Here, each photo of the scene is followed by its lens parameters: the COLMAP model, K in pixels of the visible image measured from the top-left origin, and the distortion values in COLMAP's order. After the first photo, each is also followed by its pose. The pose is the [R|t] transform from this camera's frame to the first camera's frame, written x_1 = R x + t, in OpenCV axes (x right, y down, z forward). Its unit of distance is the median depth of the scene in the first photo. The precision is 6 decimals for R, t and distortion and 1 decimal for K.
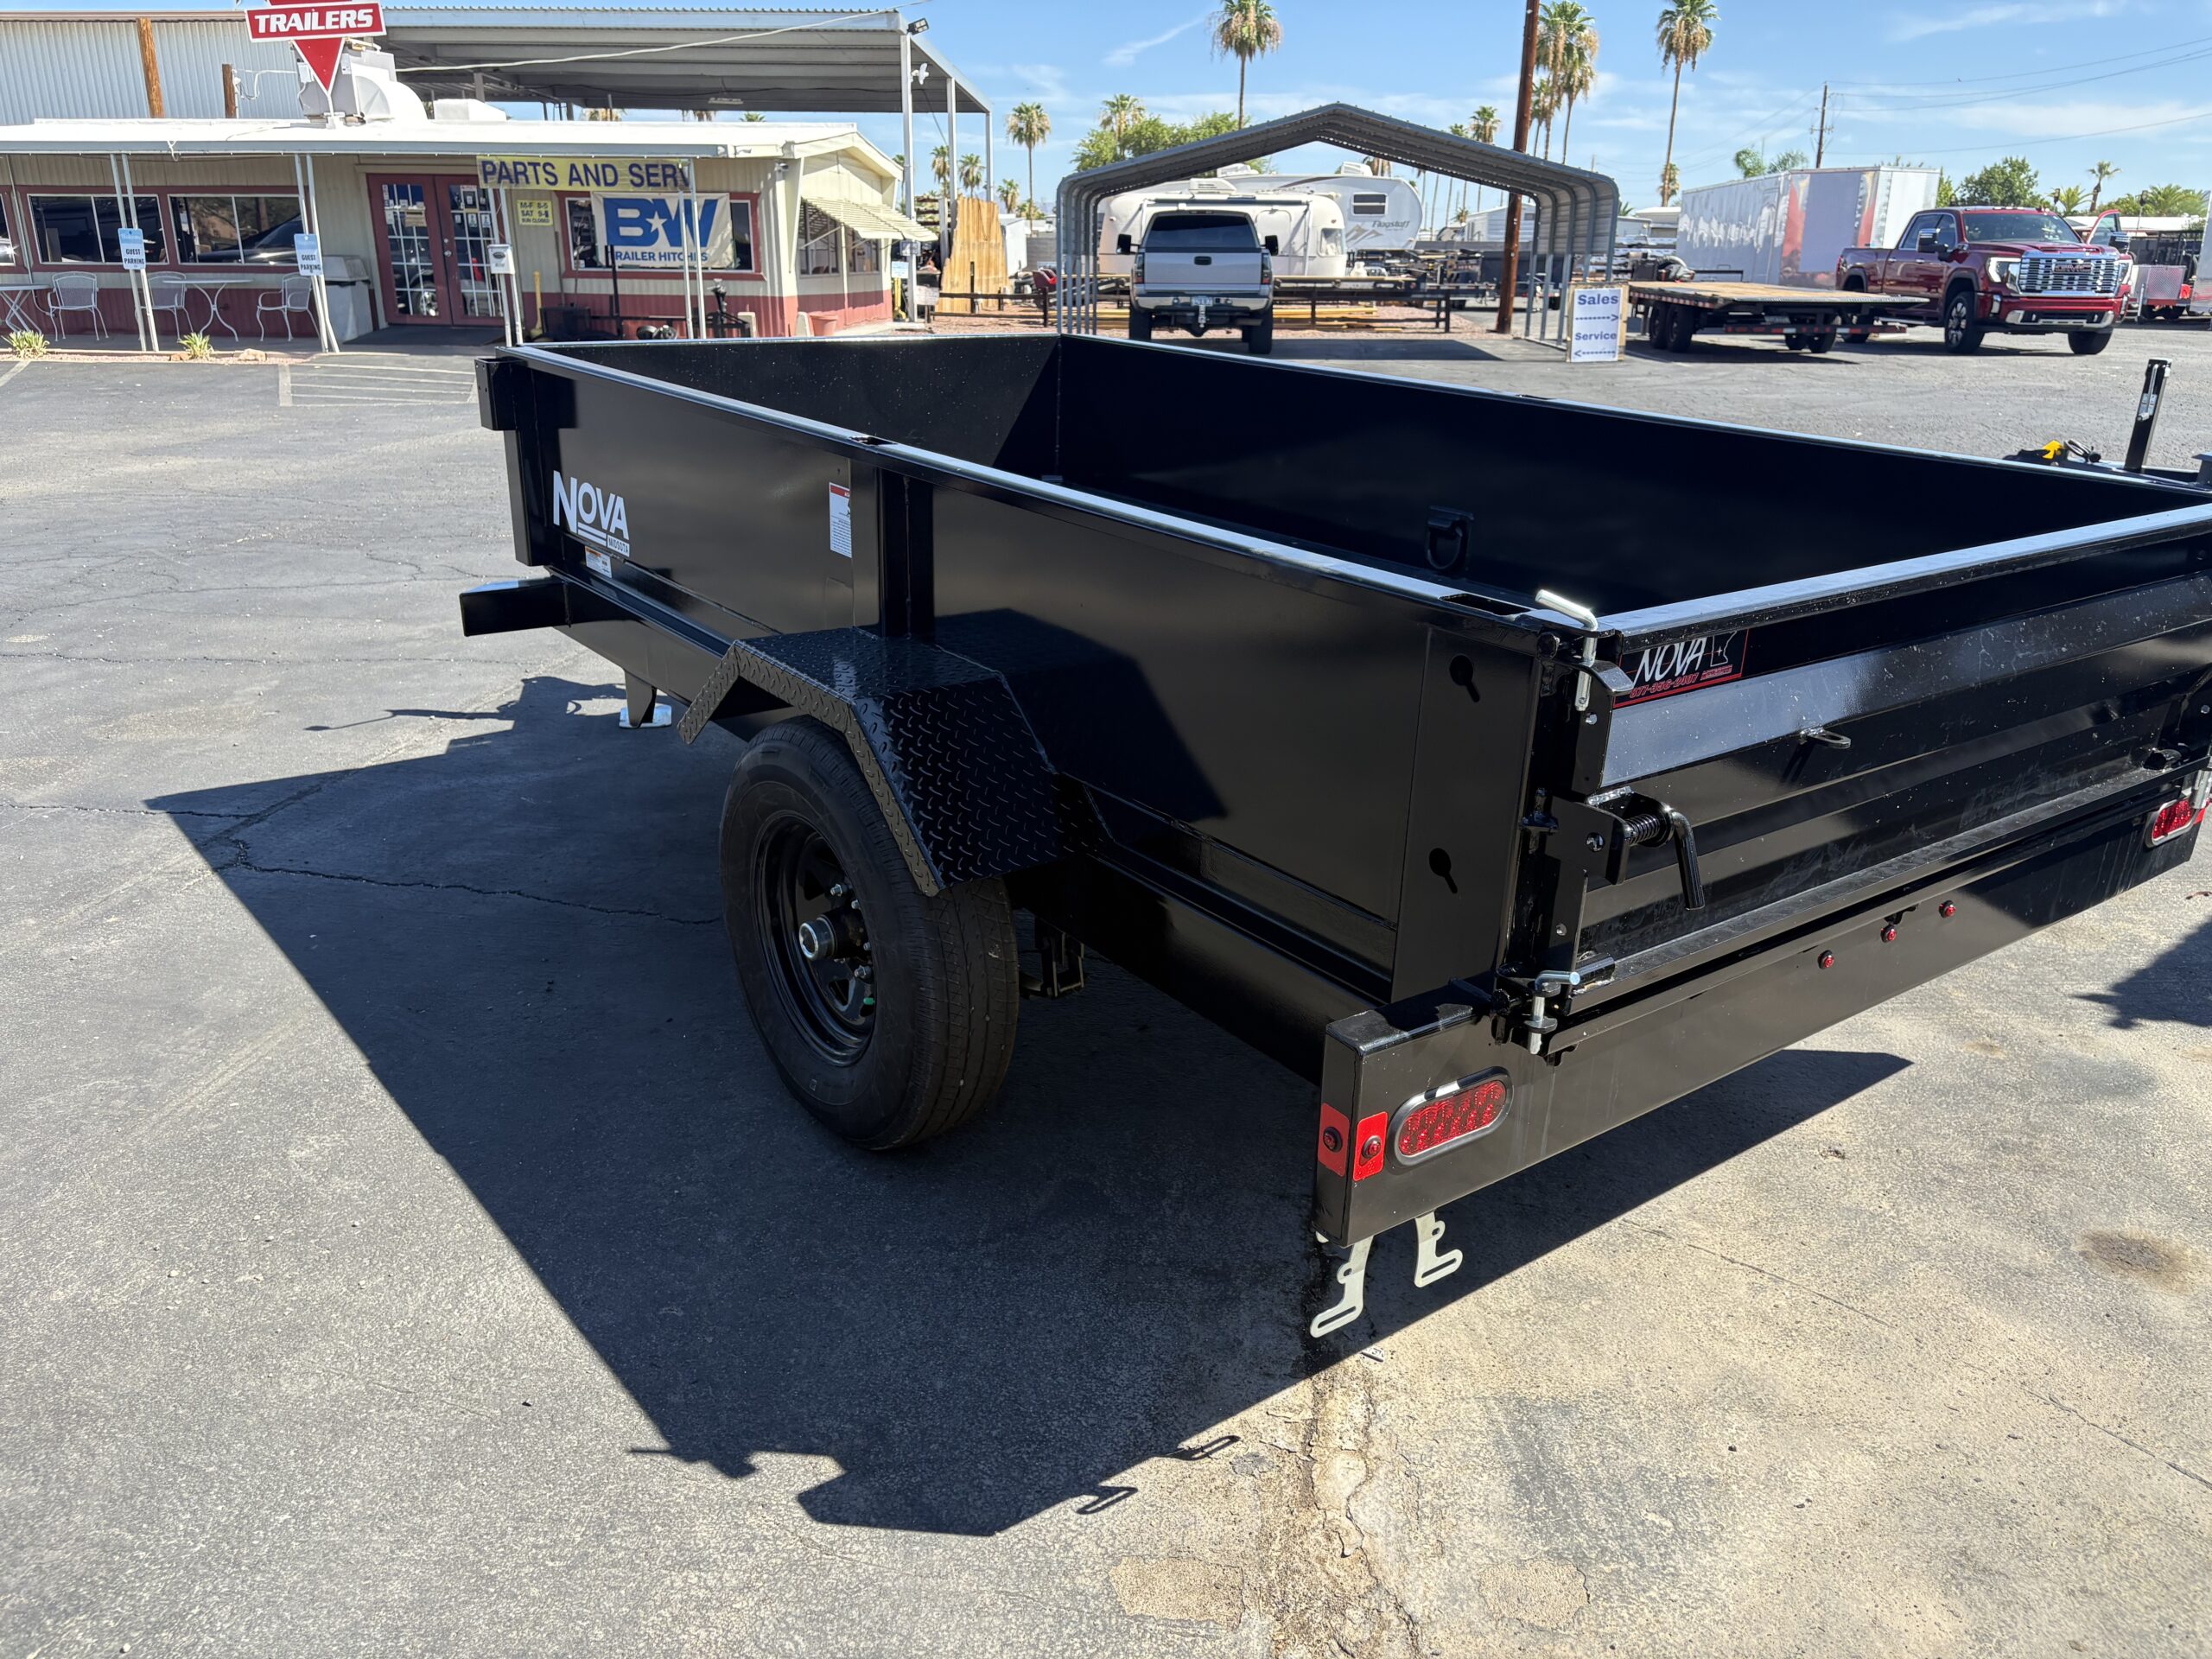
lens RADIAL K [[1670.7, 0, 1119.2], [0, 1670.7, 832.0], [0, 0, 1]] dist [0.051353, -0.054652]
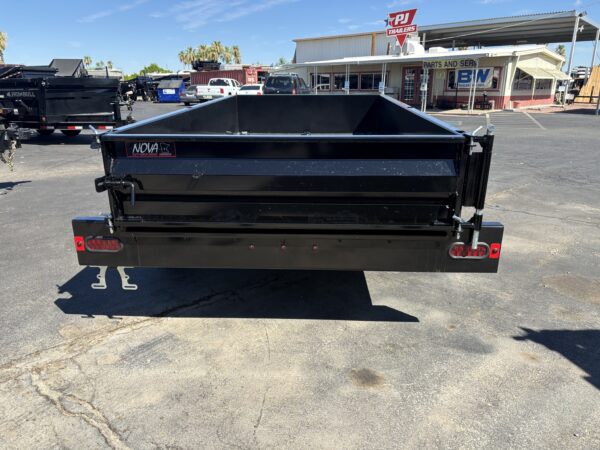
lens RADIAL K [[453.2, 0, 296.2], [0, 453.2, 225.3], [0, 0, 1]] dist [0.051353, -0.054652]
pose [[0.759959, 0.176878, -0.625441, 0.112270], [-0.201675, 0.978936, 0.031798, -0.002120], [0.617891, 0.101971, 0.779623, 0.029453]]
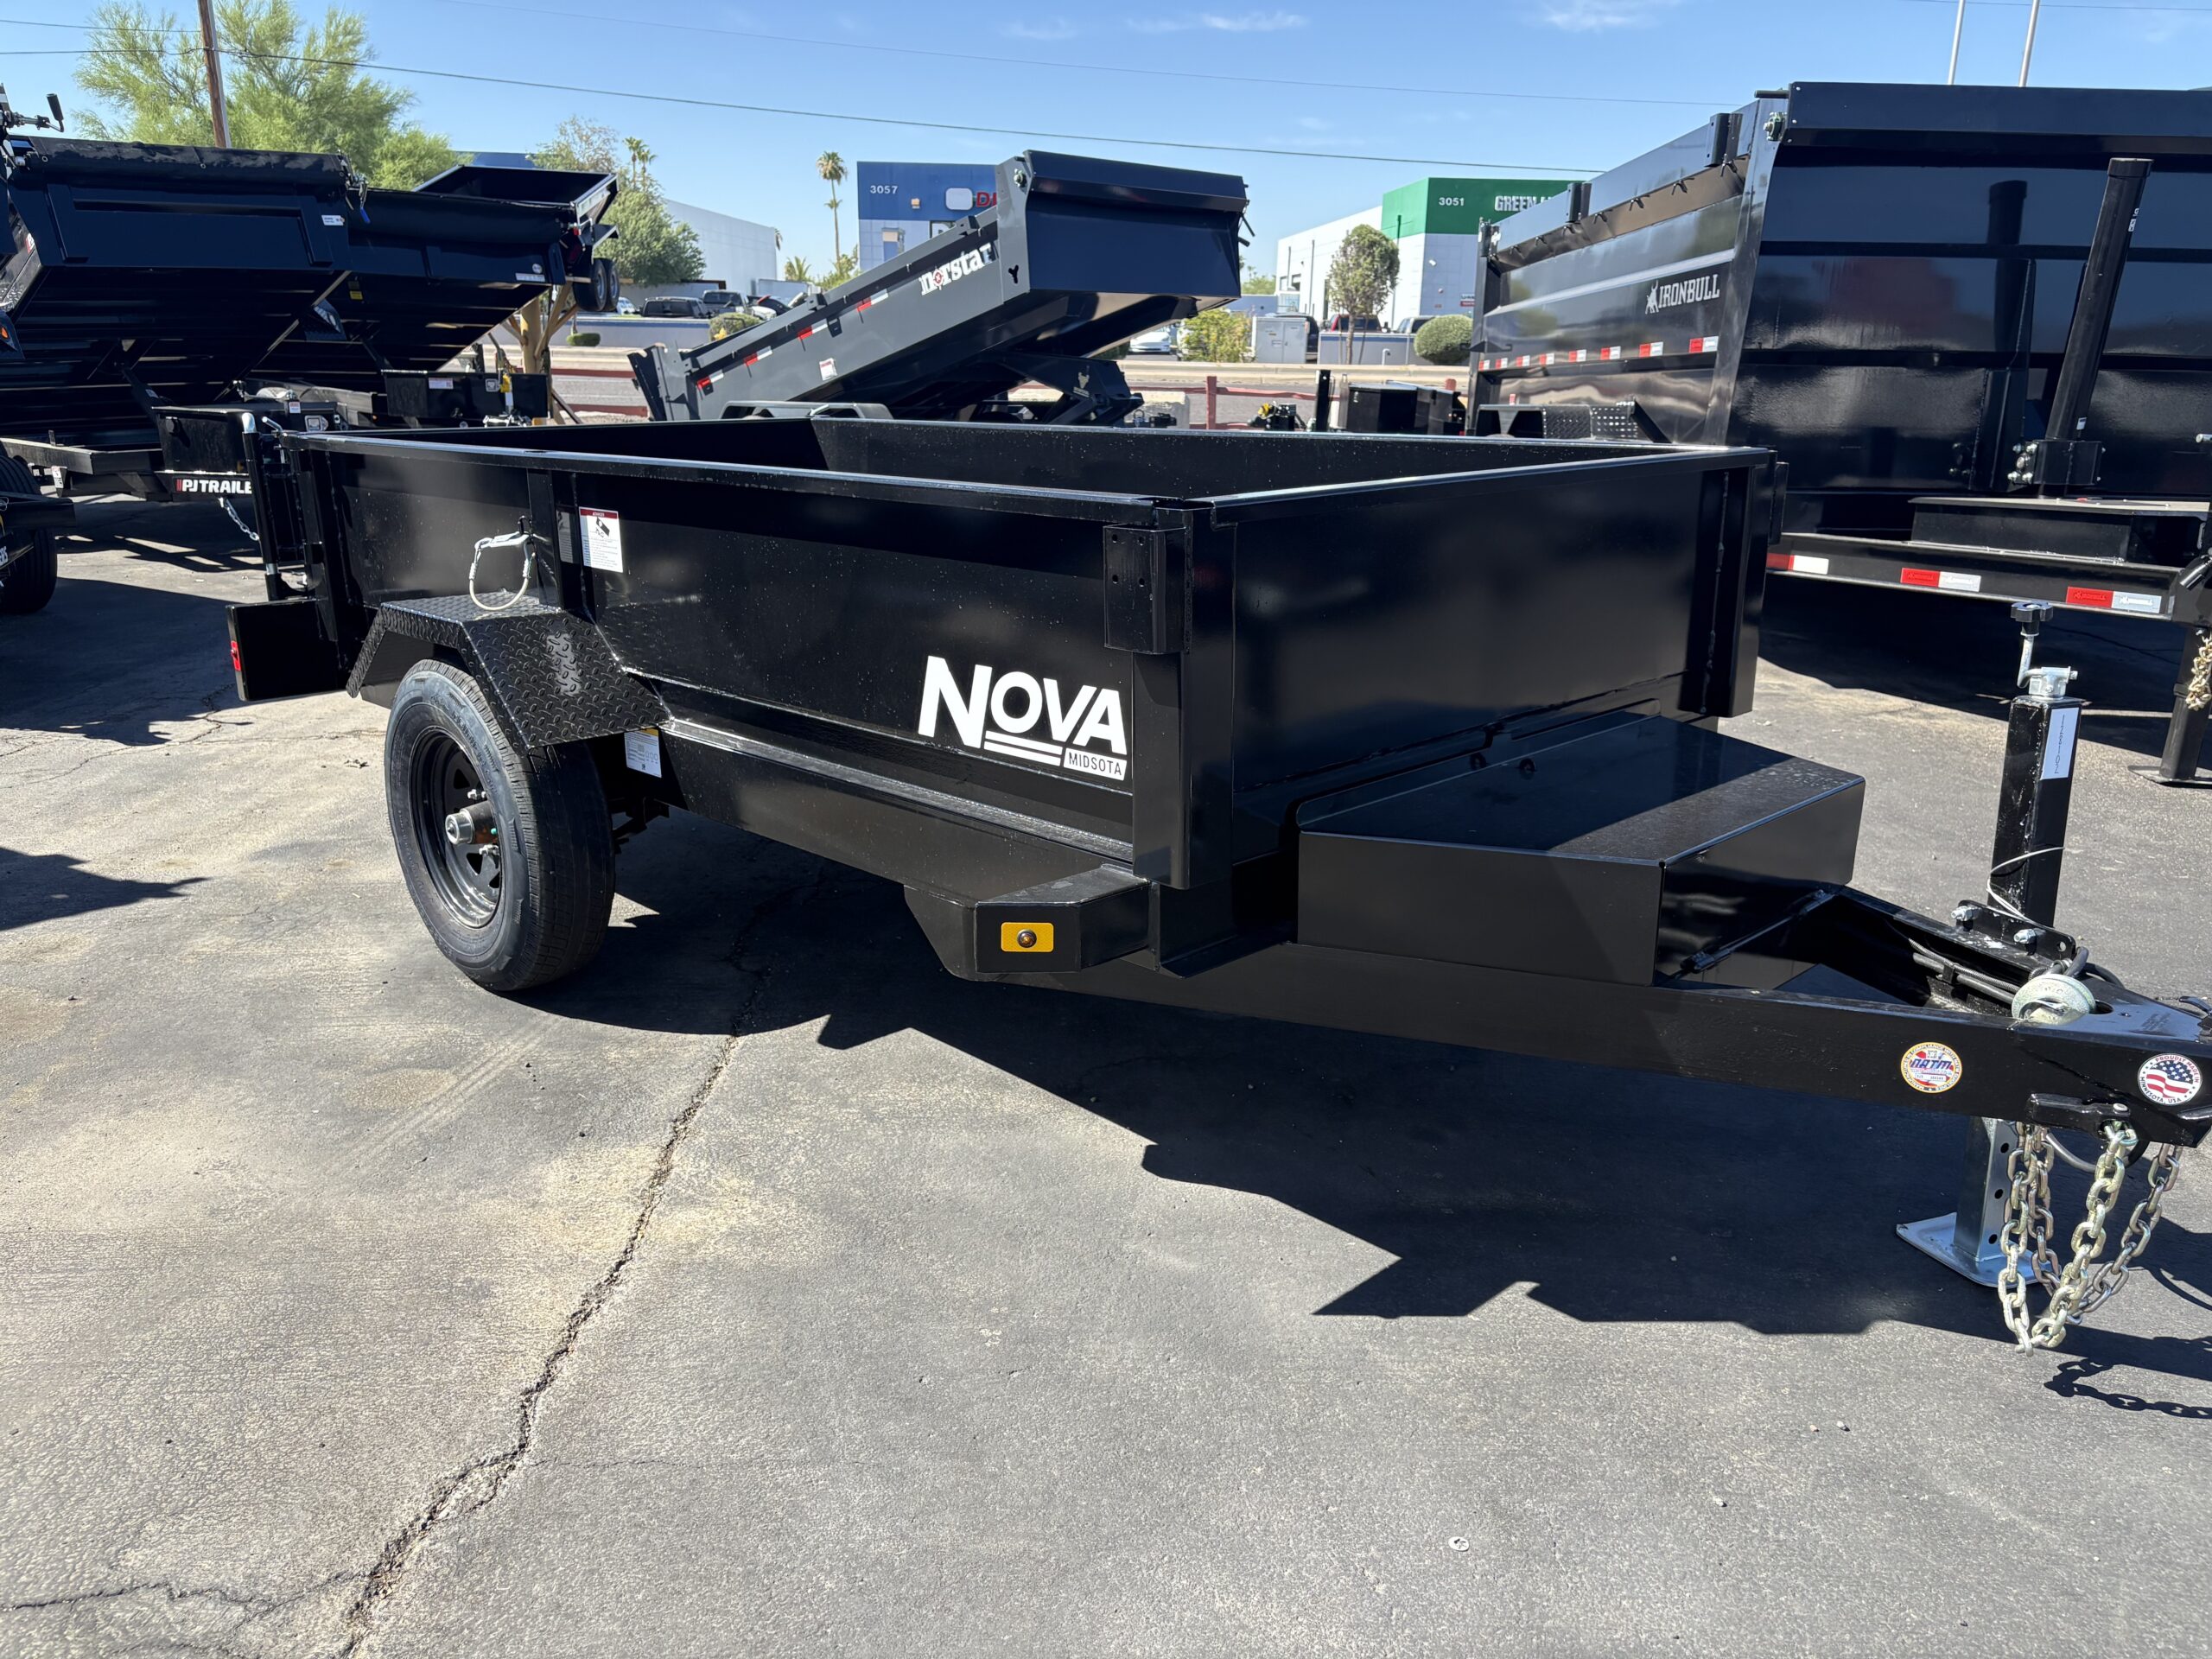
lens RADIAL K [[1670.7, 0, 1112.7], [0, 1670.7, 813.5], [0, 0, 1]] dist [0.051353, -0.054652]
pose [[-0.992347, 0.006413, -0.123314, 0.009303], [-0.068623, 0.801591, 0.593921, -0.109671], [0.102656, 0.597838, -0.795016, 0.308091]]
